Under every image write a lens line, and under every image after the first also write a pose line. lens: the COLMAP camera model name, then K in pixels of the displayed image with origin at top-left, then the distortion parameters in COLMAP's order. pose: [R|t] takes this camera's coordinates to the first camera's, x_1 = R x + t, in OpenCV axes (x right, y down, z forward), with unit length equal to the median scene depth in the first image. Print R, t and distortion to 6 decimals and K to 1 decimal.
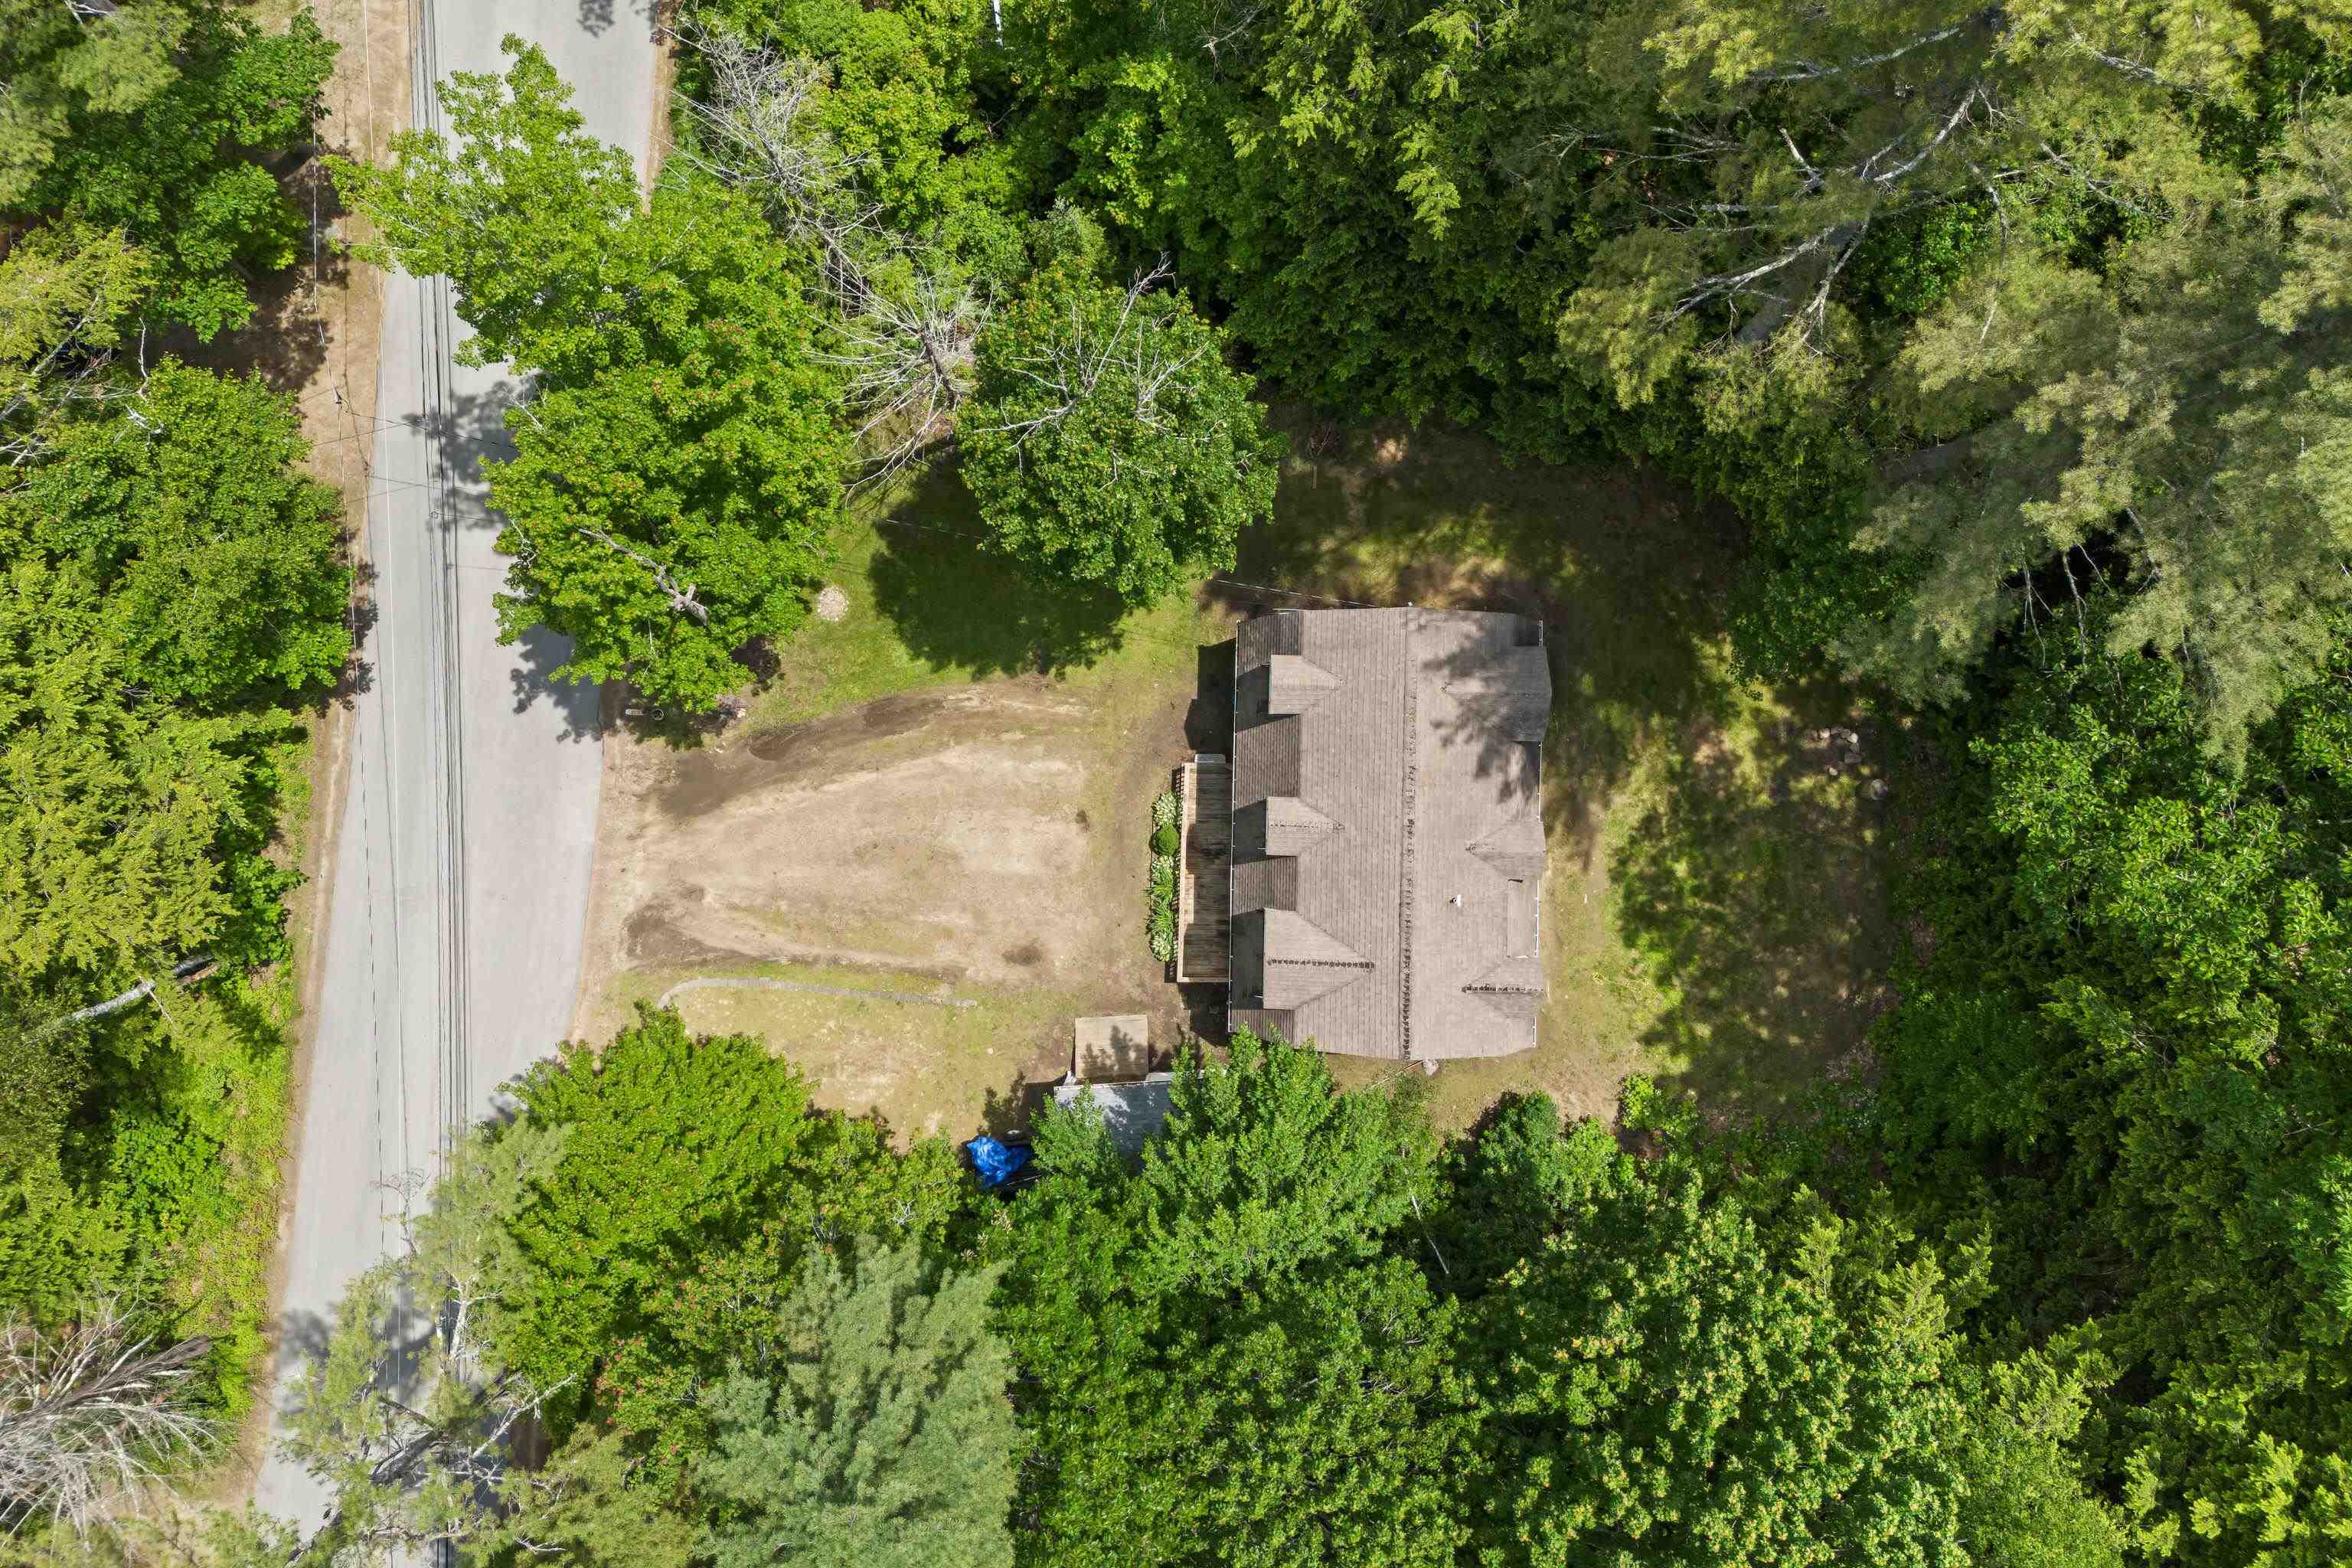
lens RADIAL K [[1732.8, 0, 1173.2], [0, 1732.8, 781.2], [0, 0, 1]] dist [0.074139, -0.076900]
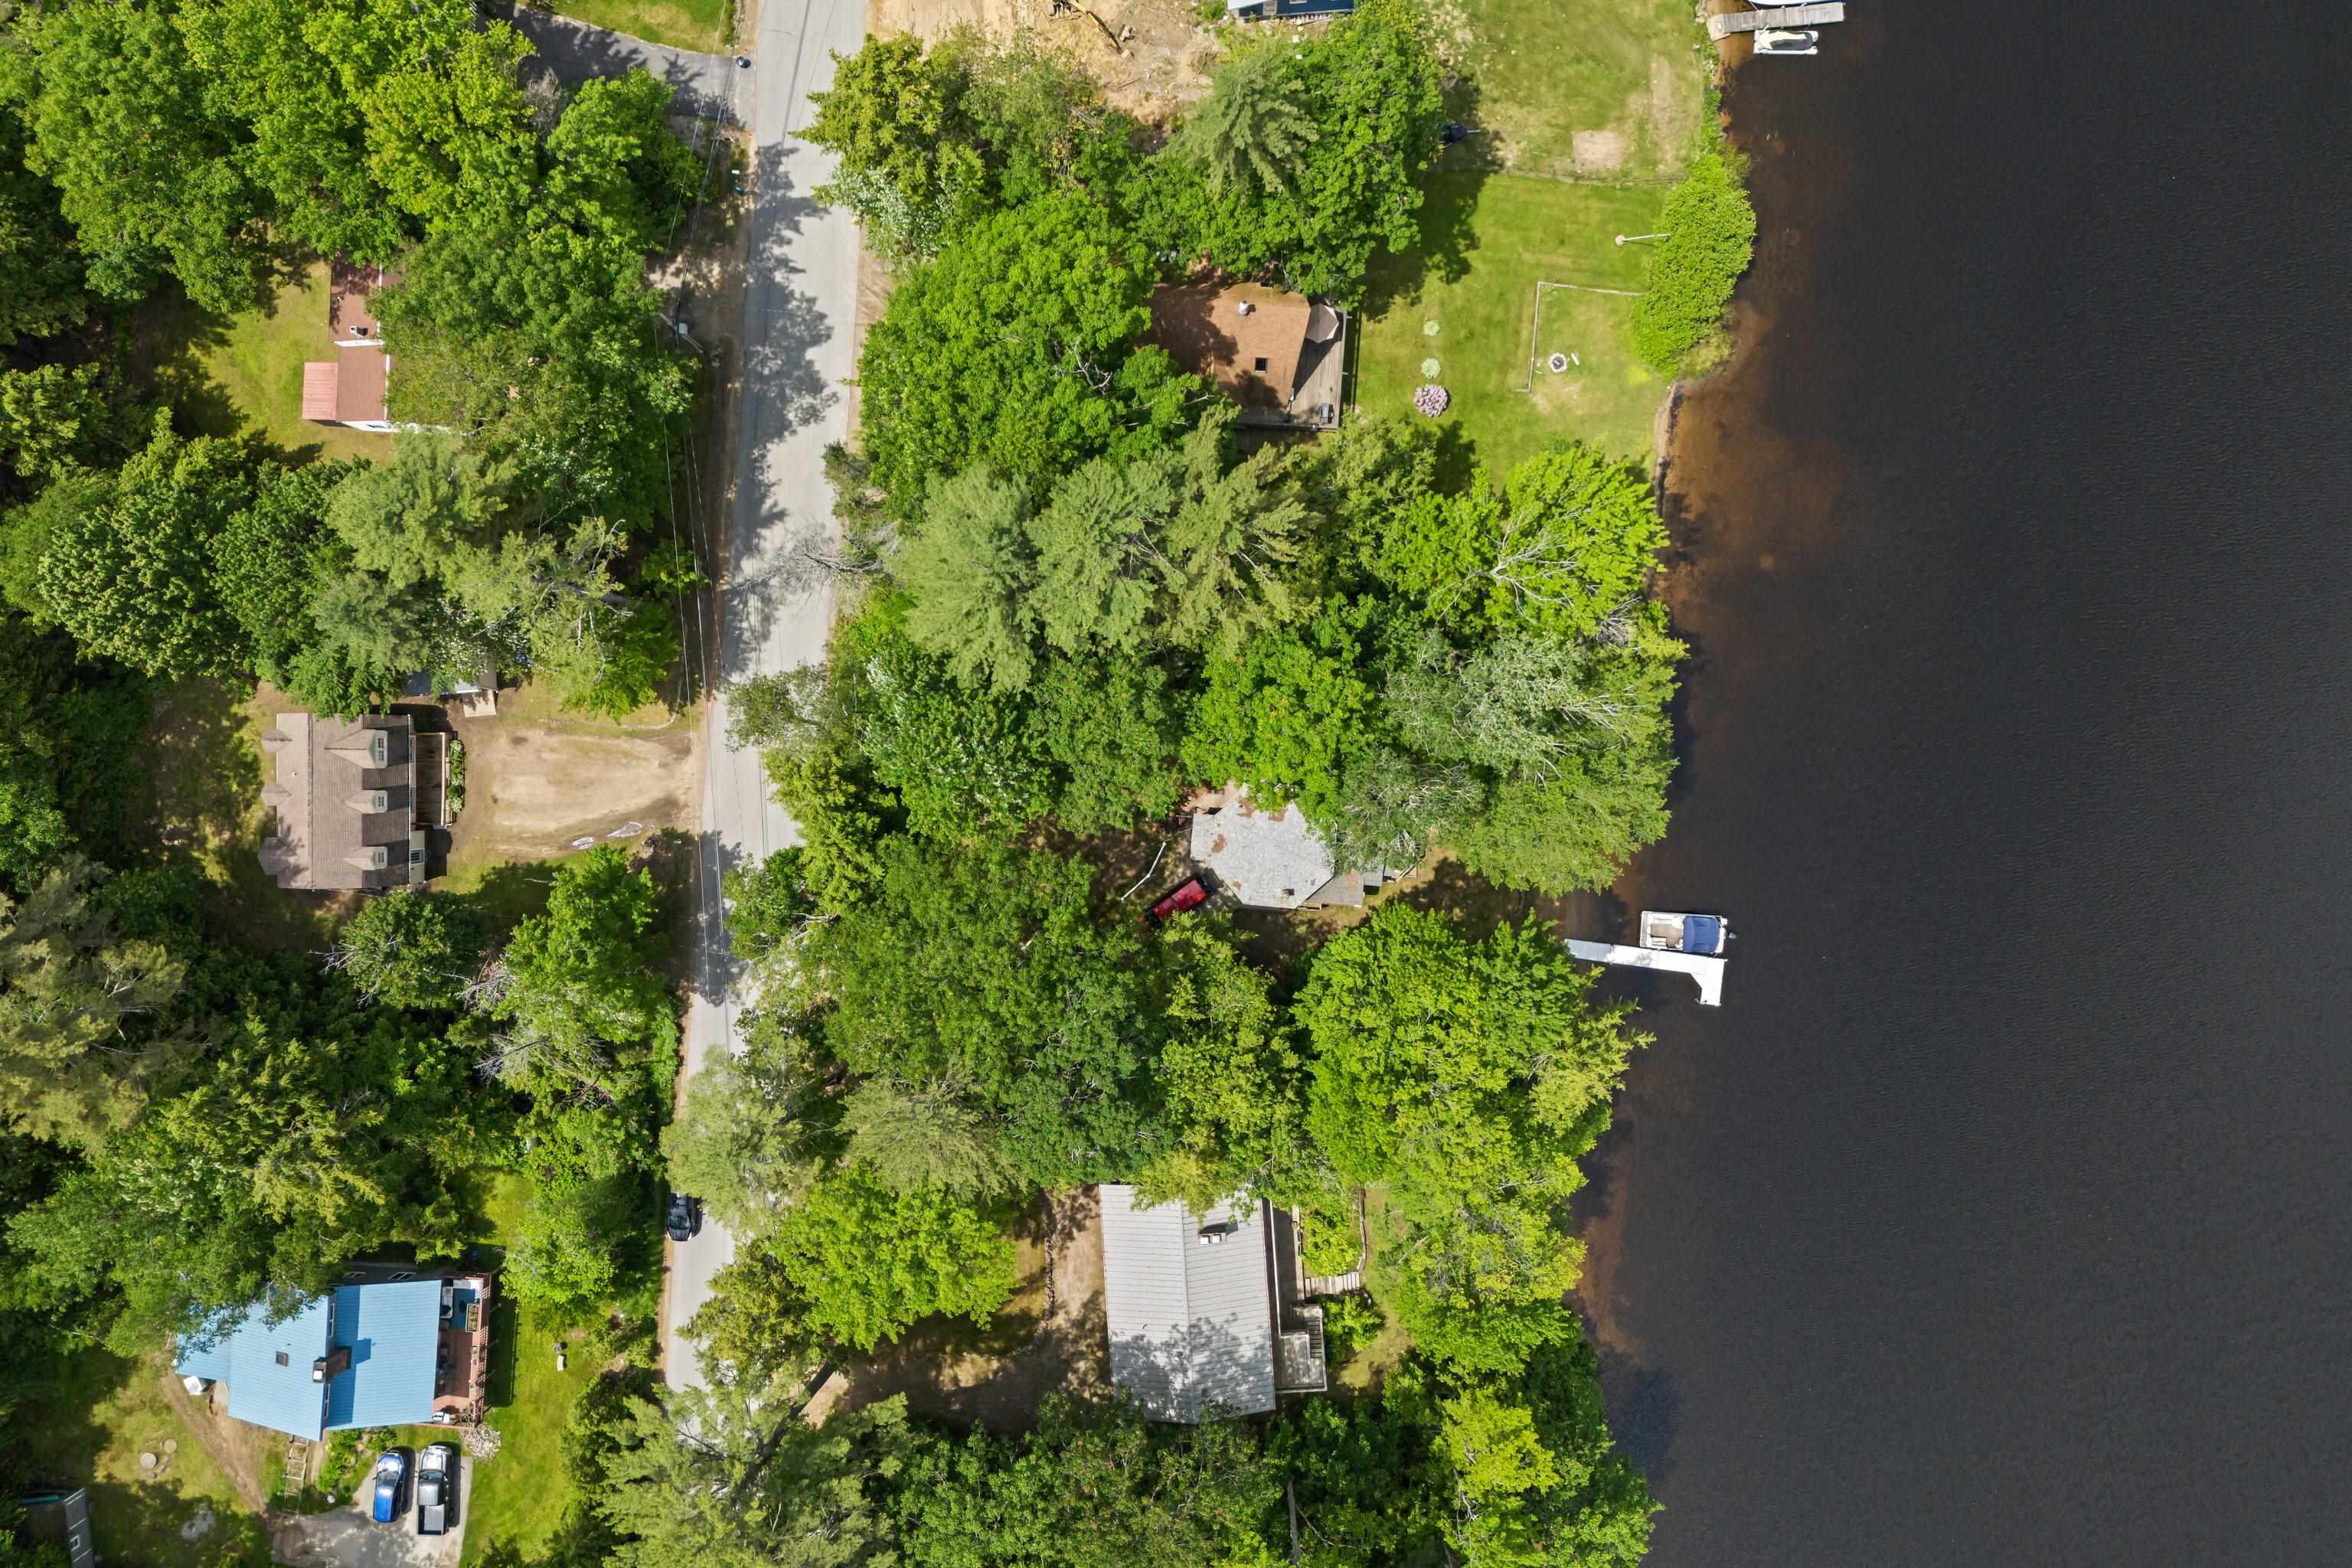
lens RADIAL K [[1732.8, 0, 1173.6], [0, 1732.8, 785.0], [0, 0, 1]] dist [0.074139, -0.076900]
pose [[-0.988753, 0.019851, 0.148234, -1.387495], [-0.024259, -0.999314, -0.027988, 0.092129], [0.147576, -0.031269, 0.988556, -1.261877]]
